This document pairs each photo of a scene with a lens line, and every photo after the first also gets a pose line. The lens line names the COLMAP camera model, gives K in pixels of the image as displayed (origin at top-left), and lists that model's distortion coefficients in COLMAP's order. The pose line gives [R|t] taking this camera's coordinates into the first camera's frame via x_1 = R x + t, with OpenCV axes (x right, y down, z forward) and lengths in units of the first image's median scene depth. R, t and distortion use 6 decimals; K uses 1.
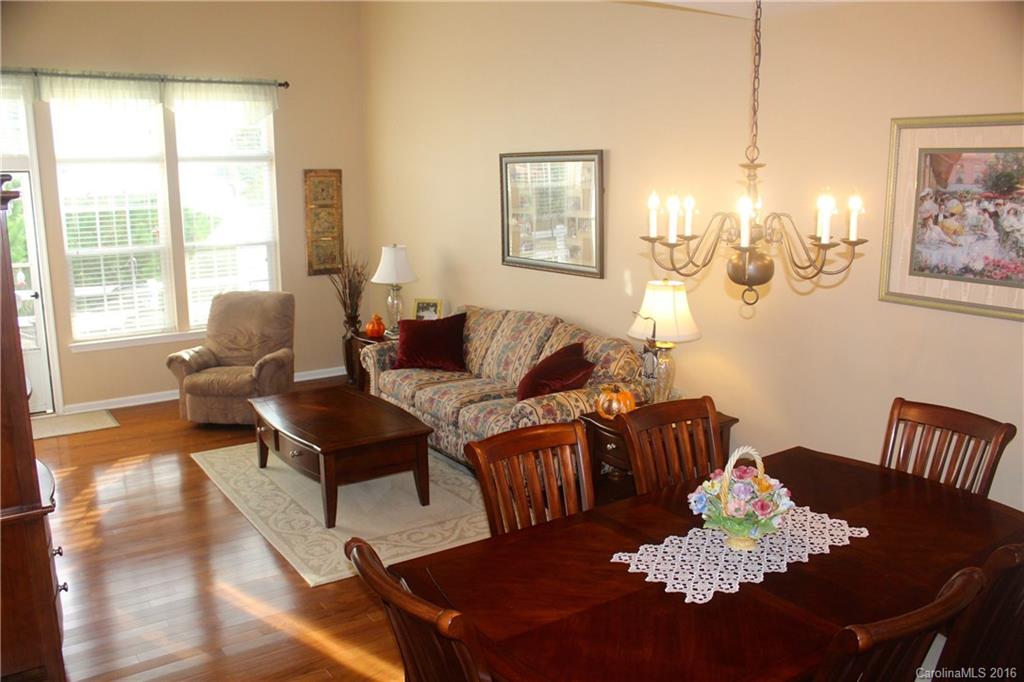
lens RADIAL K [[858.1, 0, 511.0], [0, 858.1, 340.5], [0, 0, 1]] dist [-0.148243, 0.121172]
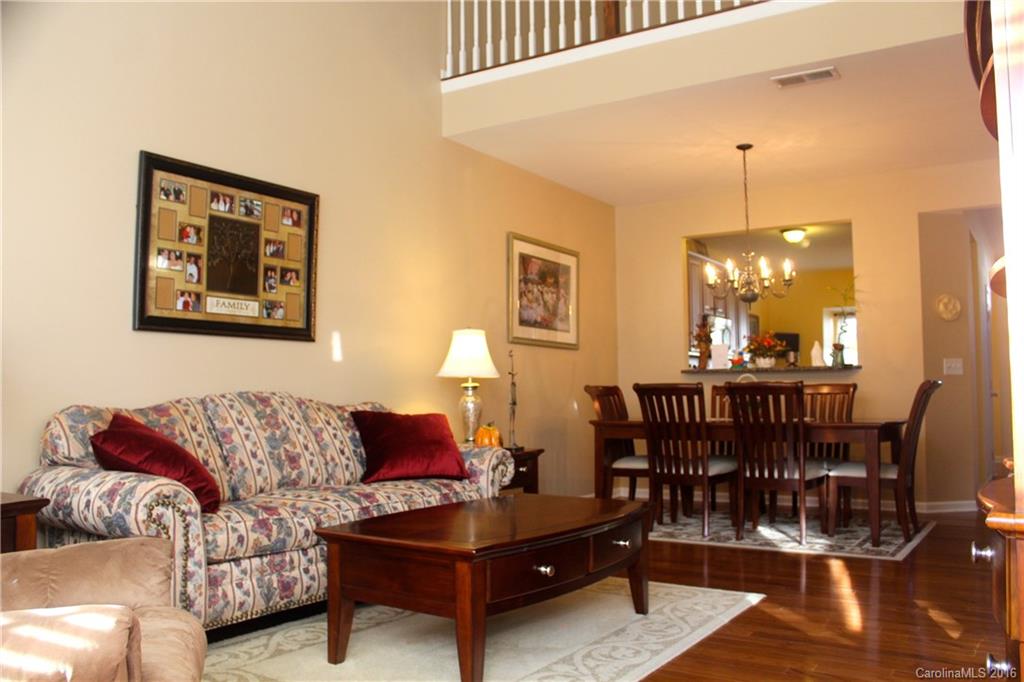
lens RADIAL K [[858.1, 0, 518.9], [0, 858.1, 339.5], [0, 0, 1]] dist [-0.148243, 0.121172]
pose [[-0.381158, 0.076474, 0.921342, -1.146658], [0.193764, 0.981047, -0.001269, -0.051374], [-0.903977, 0.178039, -0.388752, 1.744054]]
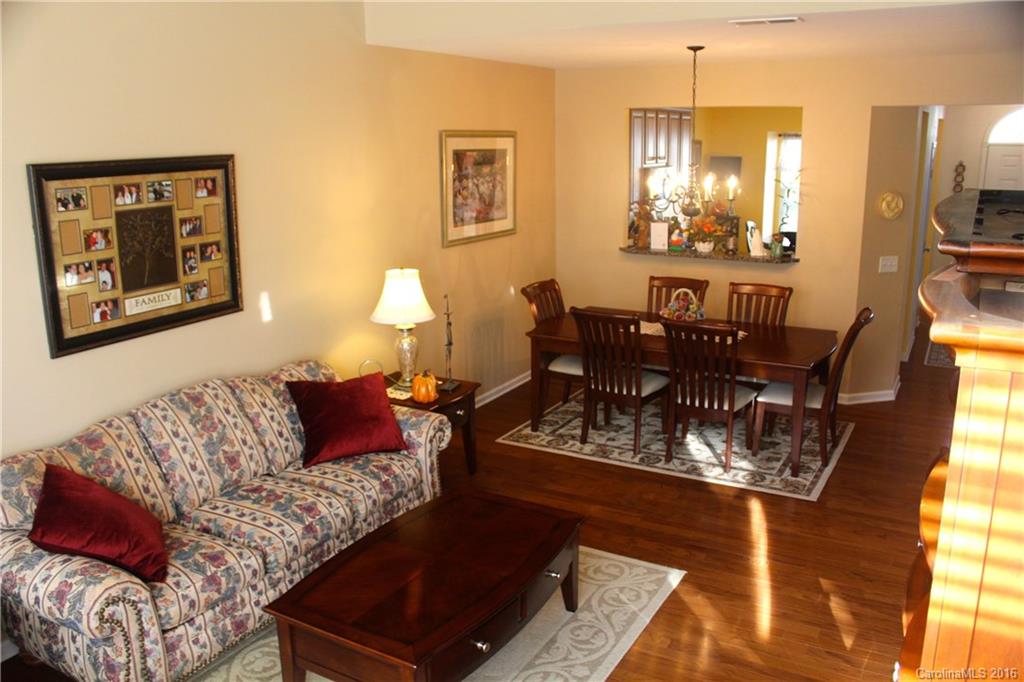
lens RADIAL K [[858.1, 0, 514.8], [0, 858.1, 344.6], [0, 0, 1]] dist [-0.148243, 0.121172]
pose [[-0.441086, -0.197594, 0.875443, -1.112341], [0.191316, 0.932338, 0.306829, -0.367886], [-0.876836, 0.302824, -0.373438, 1.651610]]
